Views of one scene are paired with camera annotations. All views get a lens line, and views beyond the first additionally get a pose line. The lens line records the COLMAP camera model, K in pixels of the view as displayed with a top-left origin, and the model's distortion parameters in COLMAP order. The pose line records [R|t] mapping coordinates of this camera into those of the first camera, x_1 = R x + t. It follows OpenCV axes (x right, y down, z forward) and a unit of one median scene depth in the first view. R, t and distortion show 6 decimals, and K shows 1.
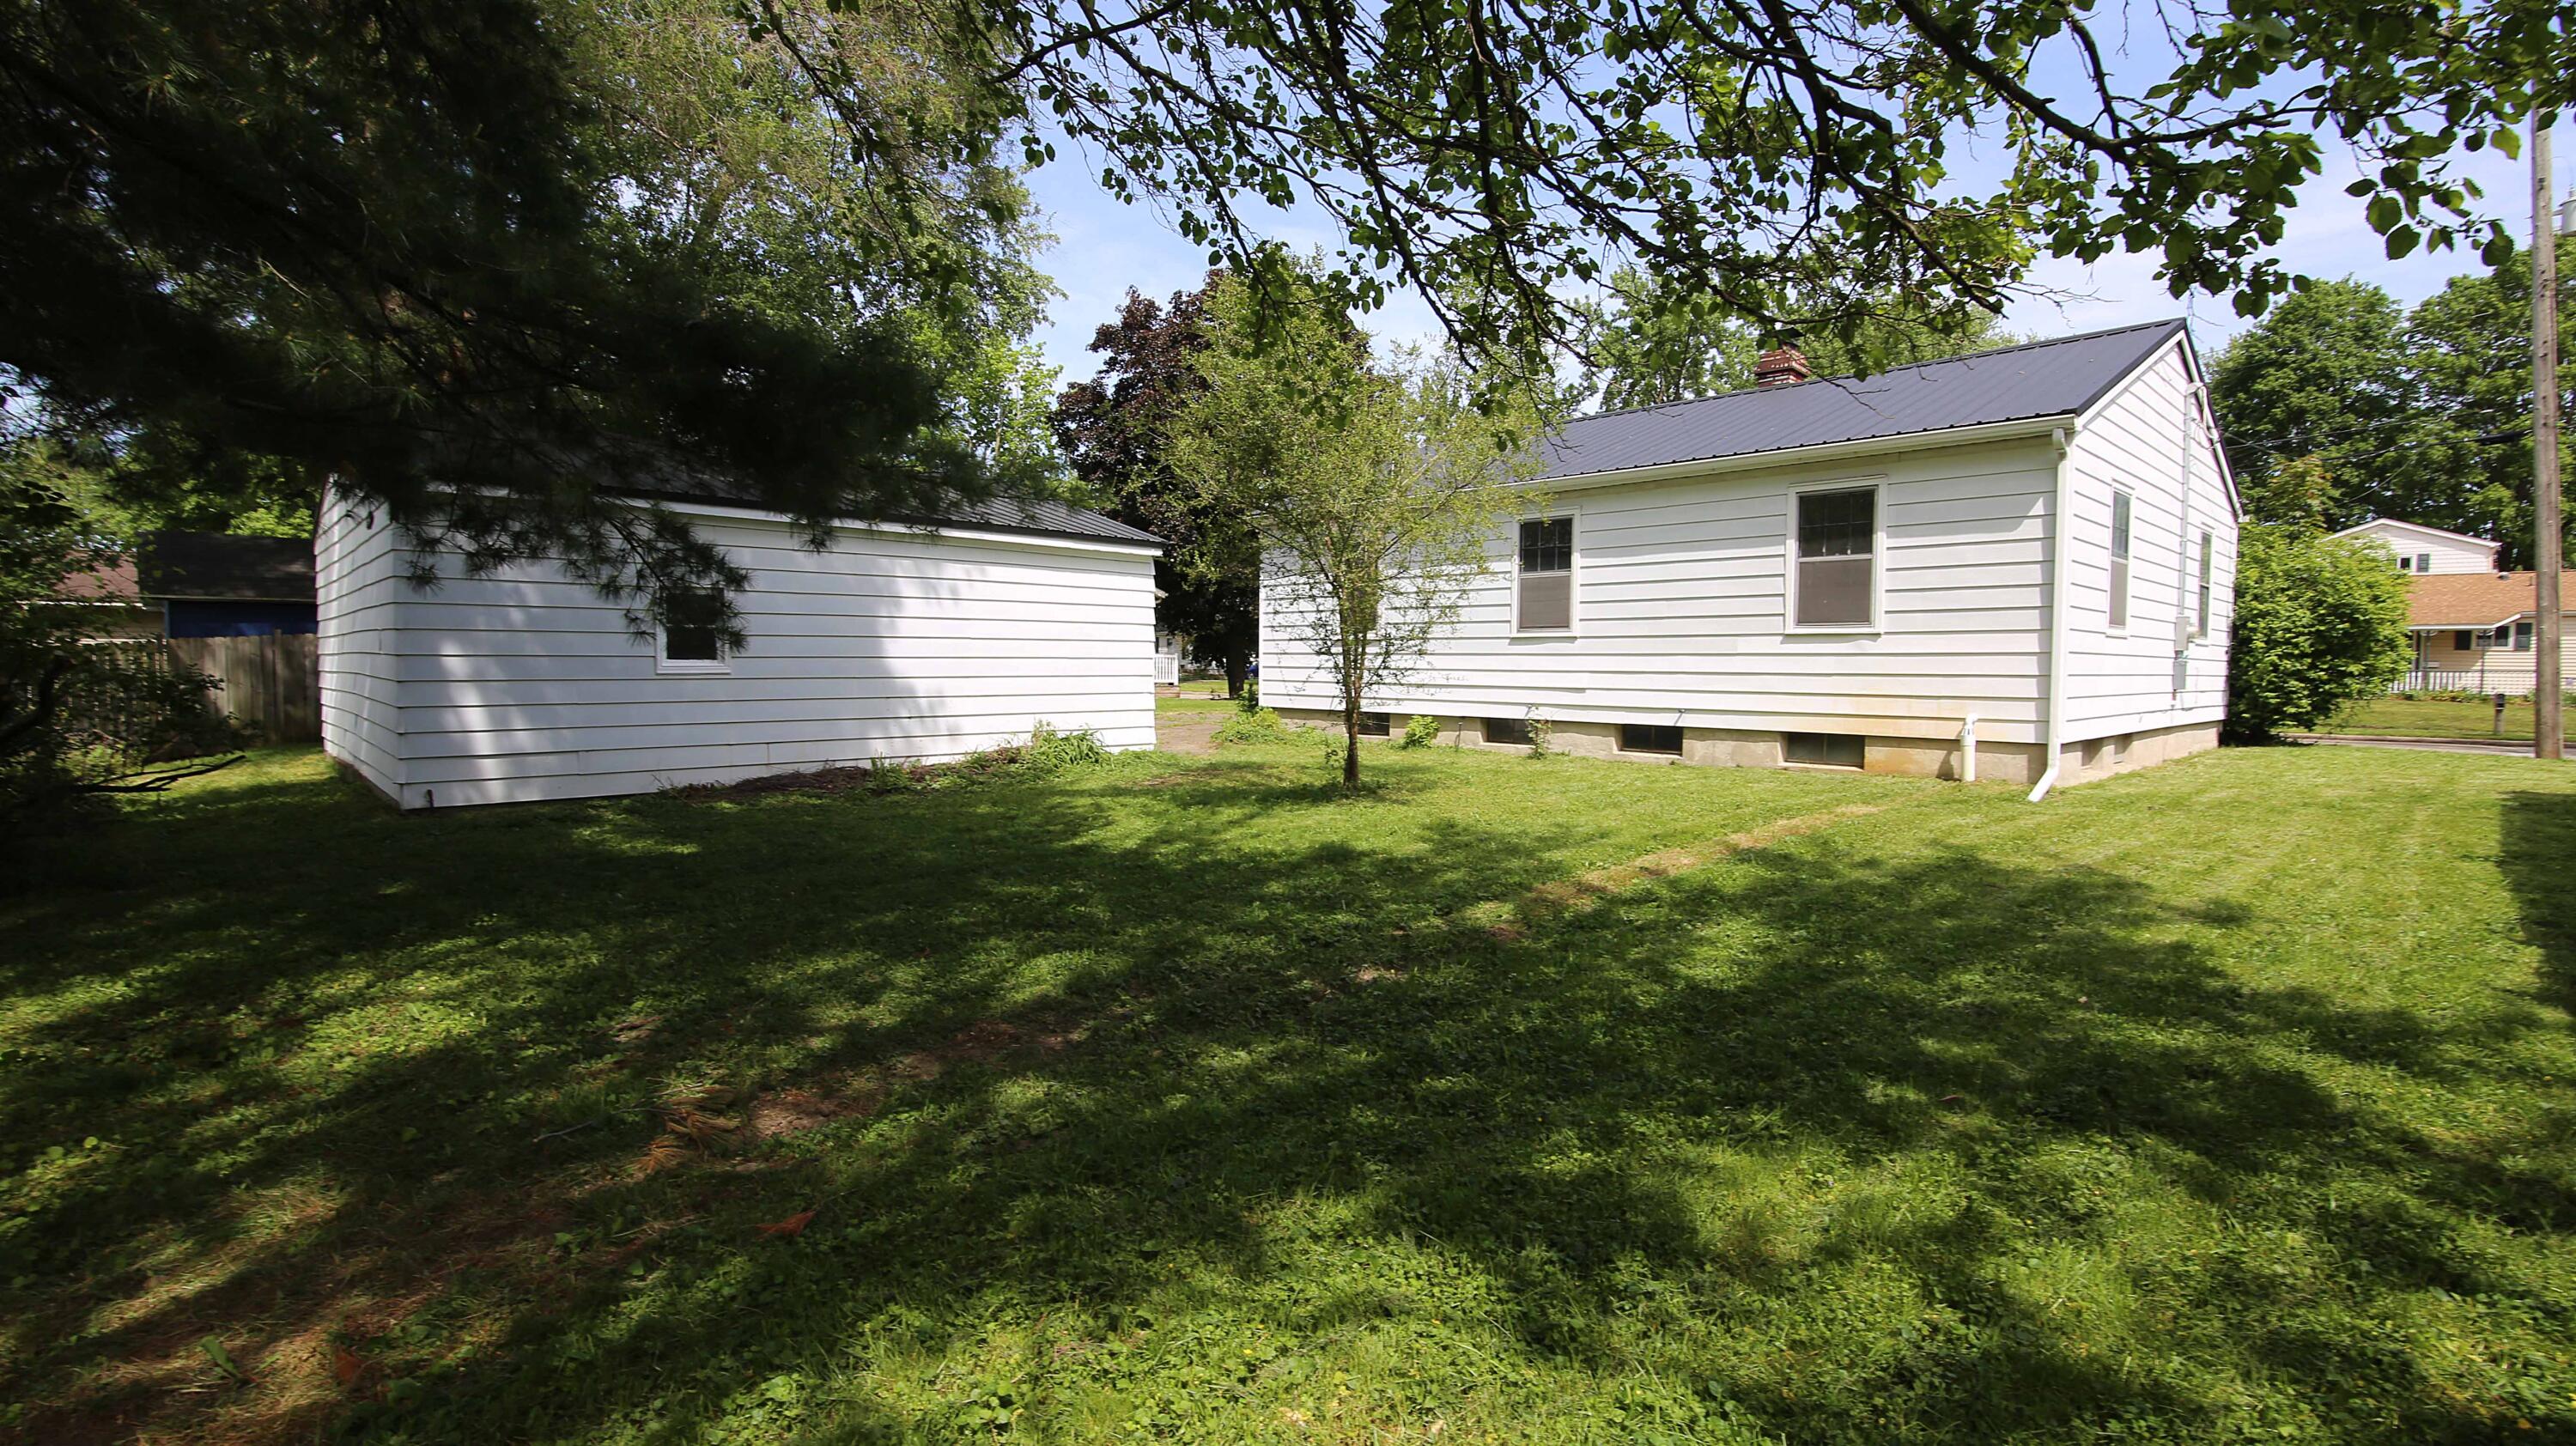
lens RADIAL K [[1167.5, 0, 1281.2], [0, 1167.5, 717.0], [0, 0, 1]] dist [-0.022729, 0.000866]
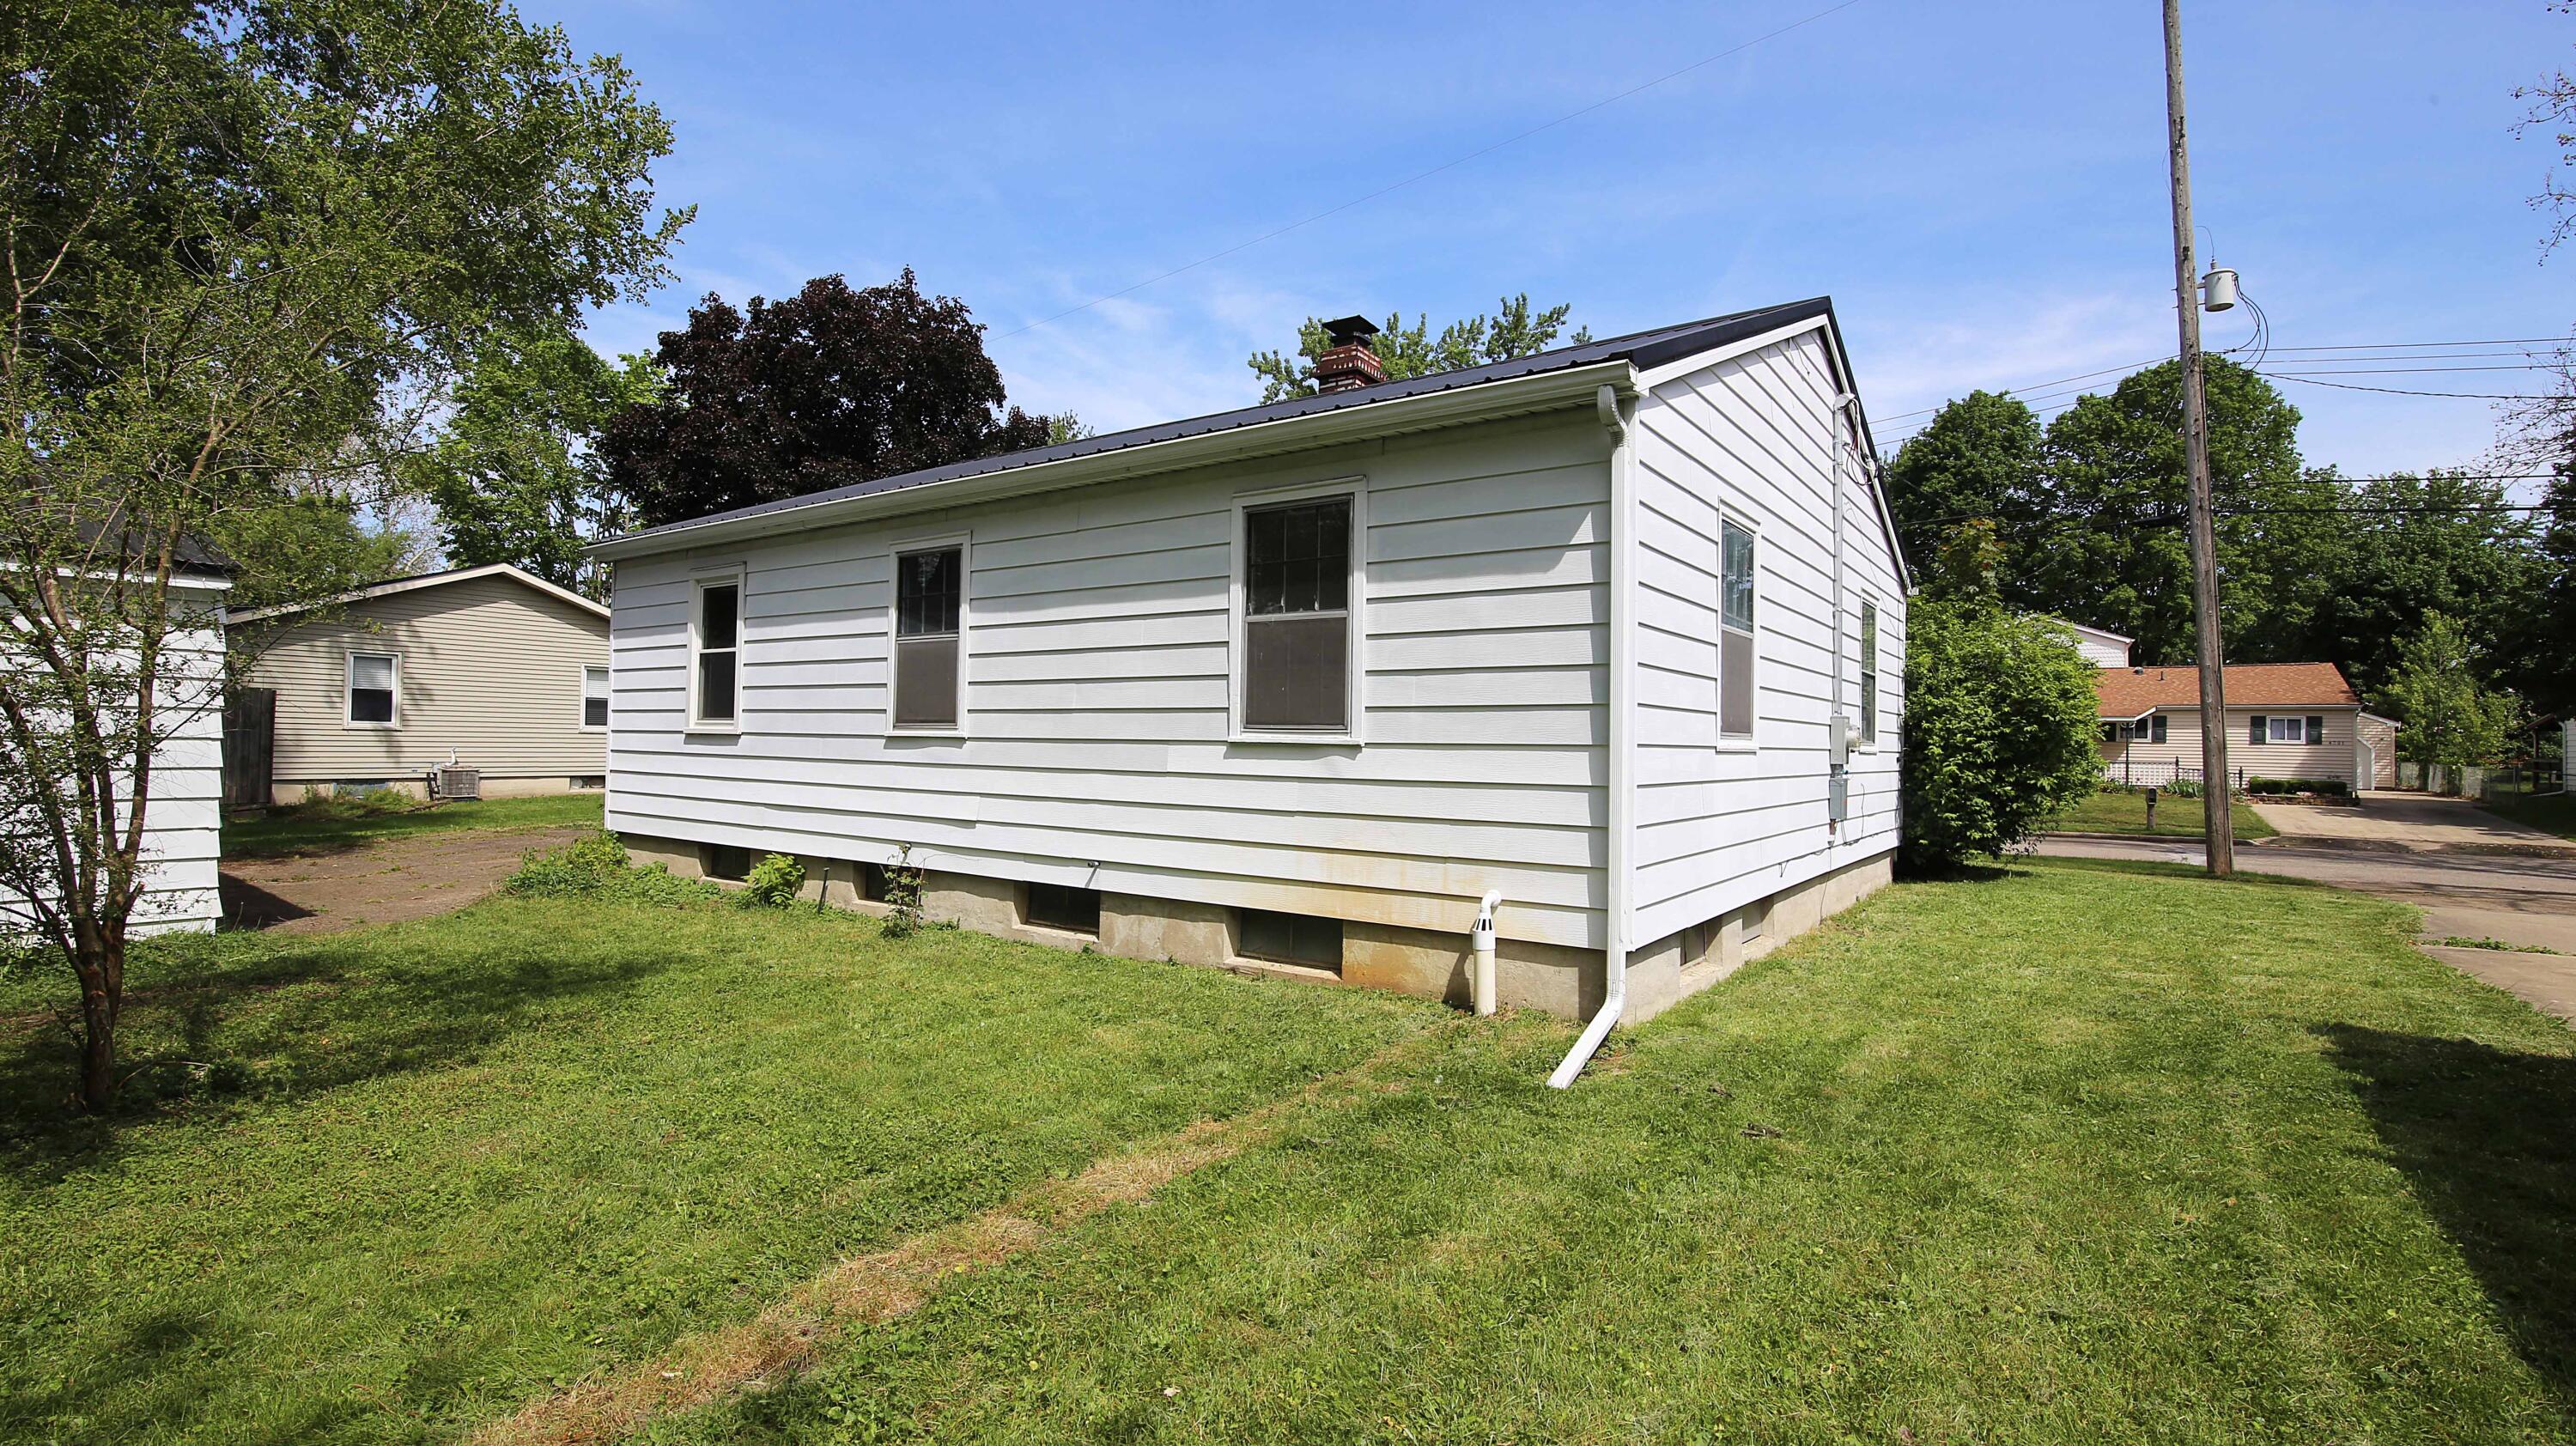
lens RADIAL K [[1167.5, 0, 1281.2], [0, 1167.5, 717.0], [0, 0, 1]] dist [-0.022729, 0.000866]
pose [[0.981459, 0.012021, 0.191294, 0.294655], [0.000383, 0.997906, -0.064673, -0.038859], [-0.191671, 0.063547, 0.979400, 0.348491]]
